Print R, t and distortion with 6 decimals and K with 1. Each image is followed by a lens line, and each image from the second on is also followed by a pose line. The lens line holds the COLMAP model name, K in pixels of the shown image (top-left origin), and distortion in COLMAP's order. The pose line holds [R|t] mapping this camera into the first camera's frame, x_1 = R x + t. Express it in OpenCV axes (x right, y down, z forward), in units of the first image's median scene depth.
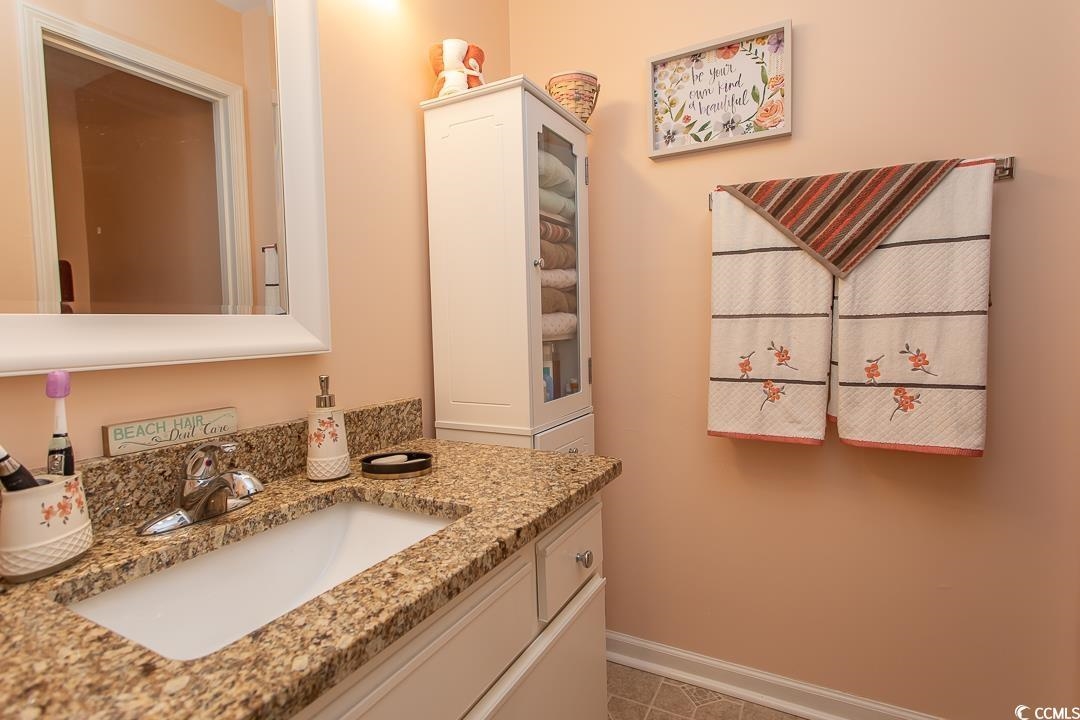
lens RADIAL K [[538.9, 0, 540.3], [0, 538.9, 358.8], [0, 0, 1]] dist [-0.000398, 0.000161]
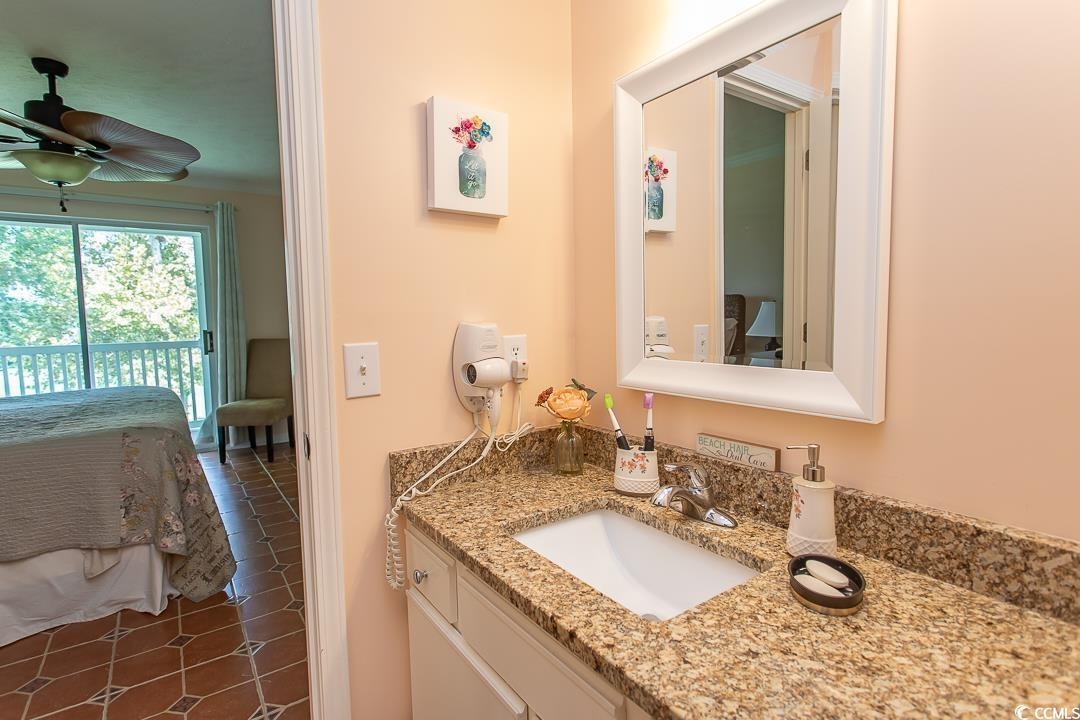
lens RADIAL K [[507.8, 0, 536.5], [0, 507.8, 356.3], [0, 0, 1]] dist [0.000998, 0.000805]
pose [[-0.426140, 0.098618, -0.899266, 0.684996], [-0.031688, 0.991803, 0.123783, -0.259644], [0.904102, 0.081245, -0.419522, 1.155592]]
